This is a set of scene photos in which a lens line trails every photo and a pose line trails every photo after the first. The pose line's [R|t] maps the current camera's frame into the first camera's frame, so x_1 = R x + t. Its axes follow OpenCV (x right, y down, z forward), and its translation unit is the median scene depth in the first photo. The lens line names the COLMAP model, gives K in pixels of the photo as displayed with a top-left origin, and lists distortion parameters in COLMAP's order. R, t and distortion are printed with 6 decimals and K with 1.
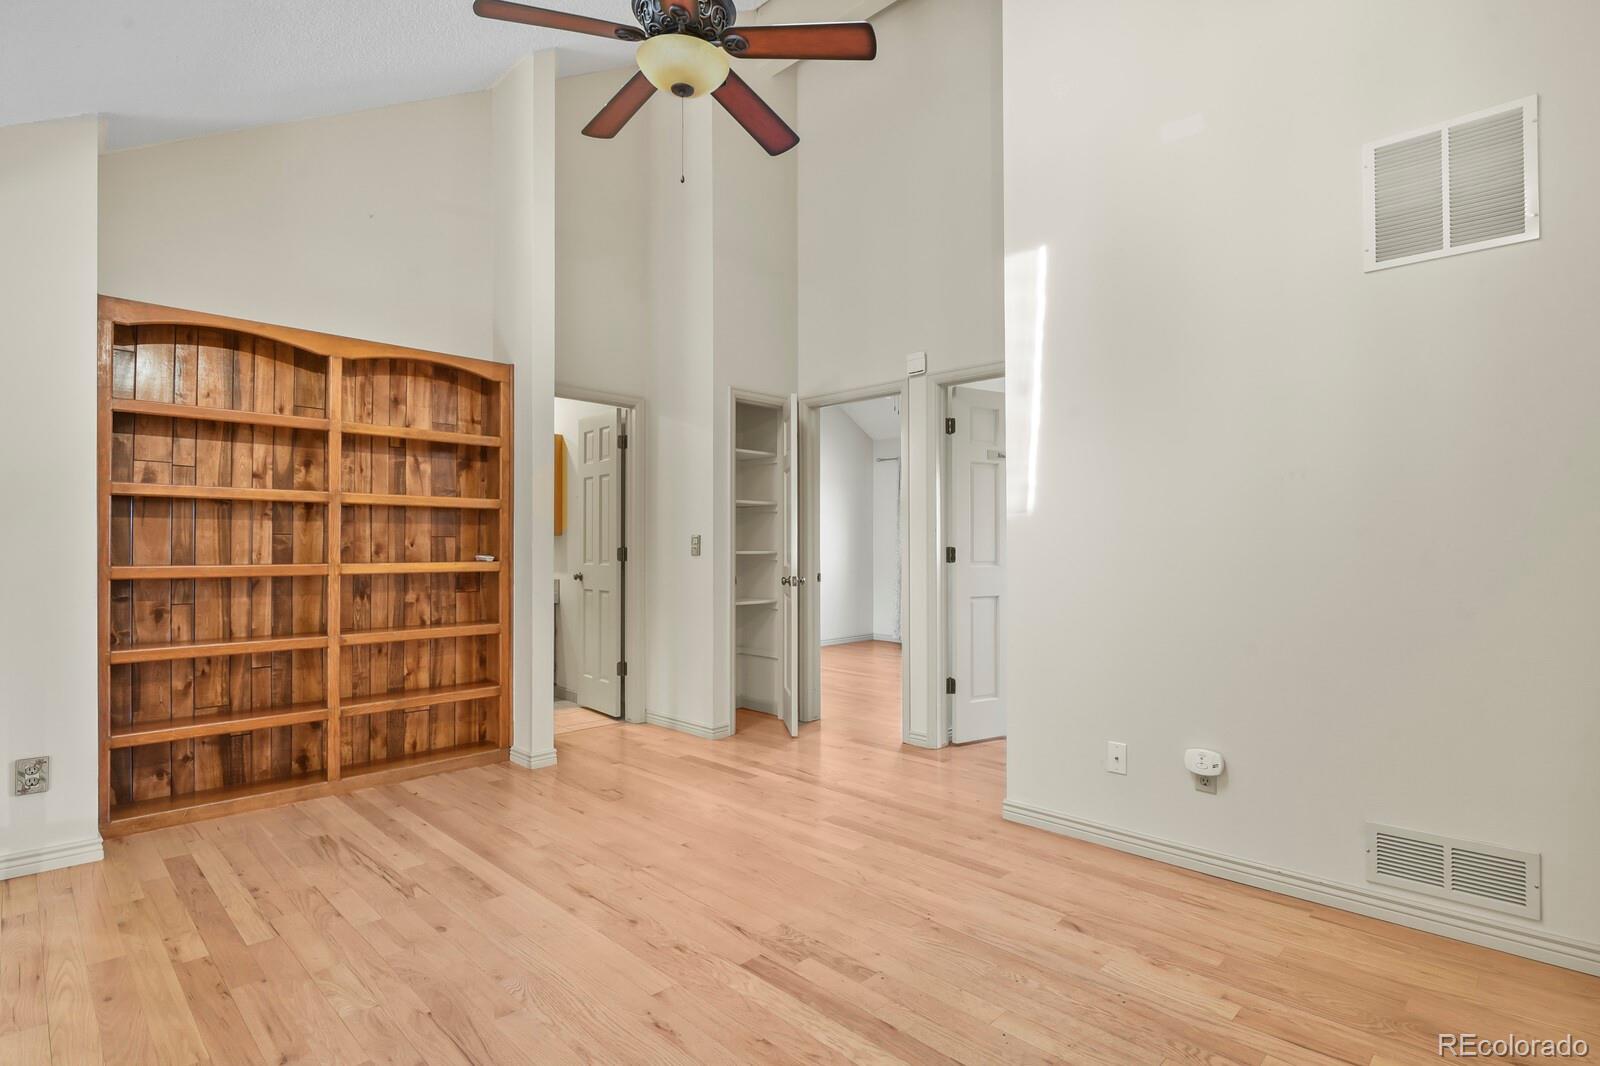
lens RADIAL K [[776.1, 0, 801.5], [0, 776.1, 536.4], [0, 0, 1]] dist [0.008308, -0.005953]
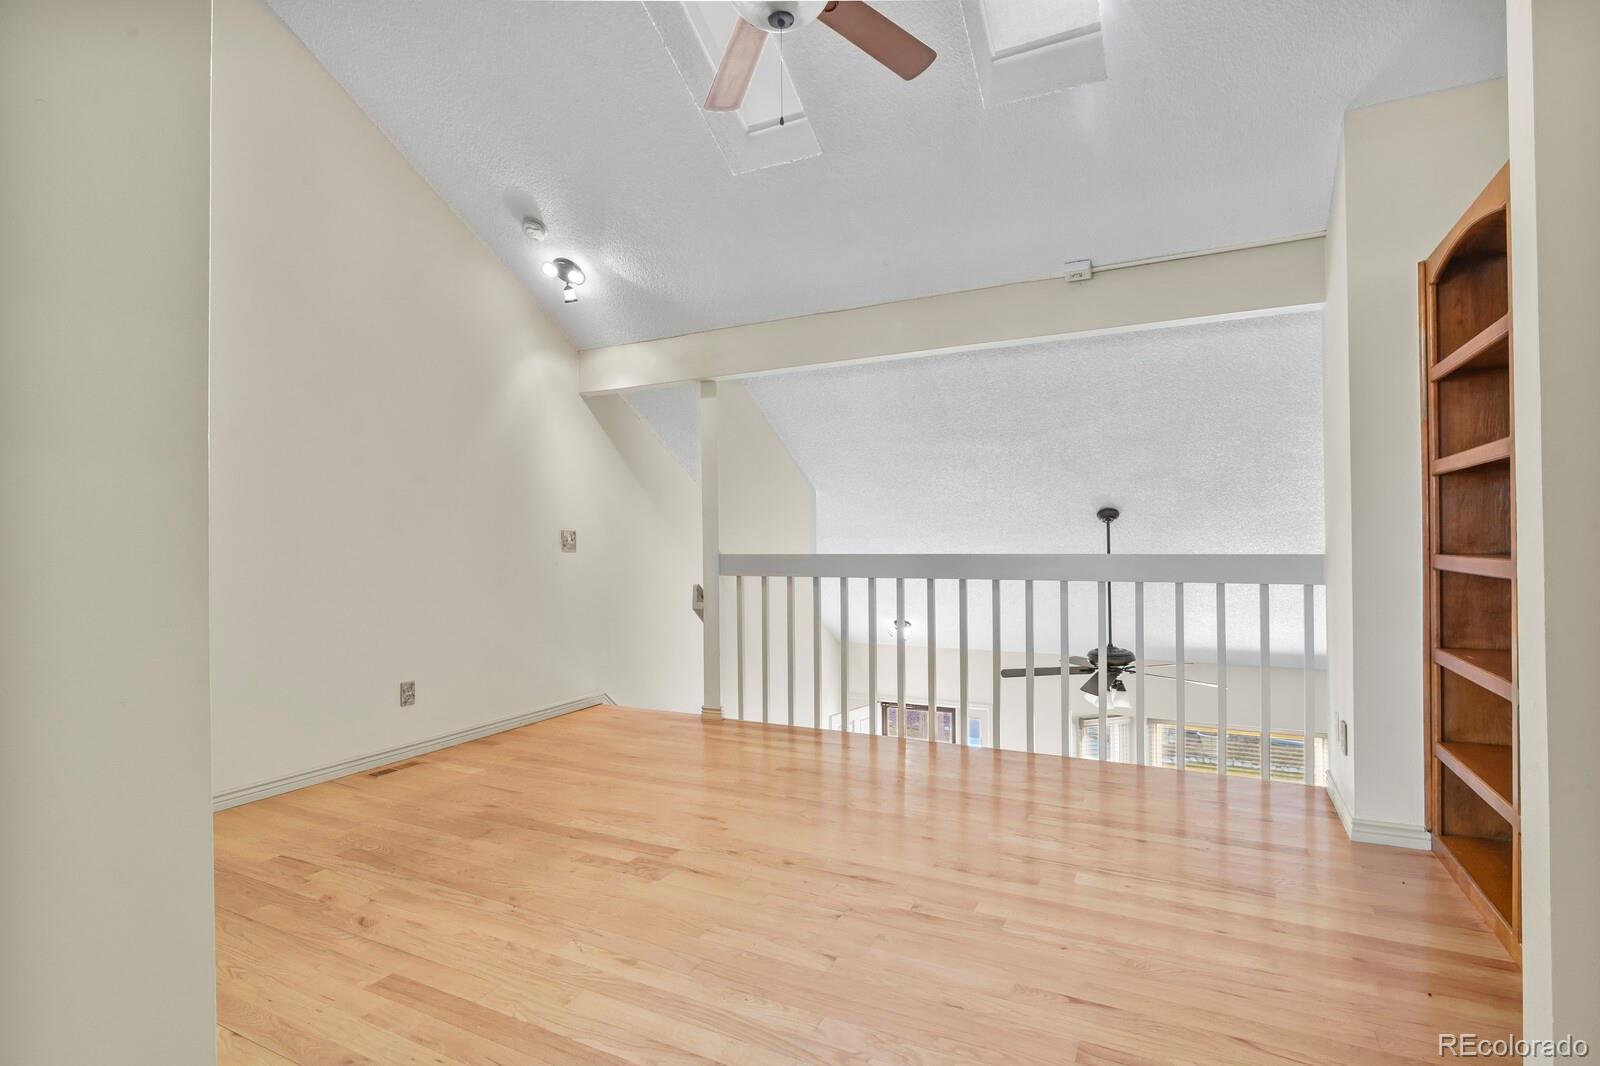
lens RADIAL K [[776.1, 0, 799.8], [0, 776.1, 533.0], [0, 0, 1]] dist [0.008308, -0.005953]
pose [[-0.954233, 0.015278, -0.298673, 0.109840], [0.019339, 0.999756, -0.010645, 0.021460], [0.298438, -0.015934, -0.954296, 2.207509]]
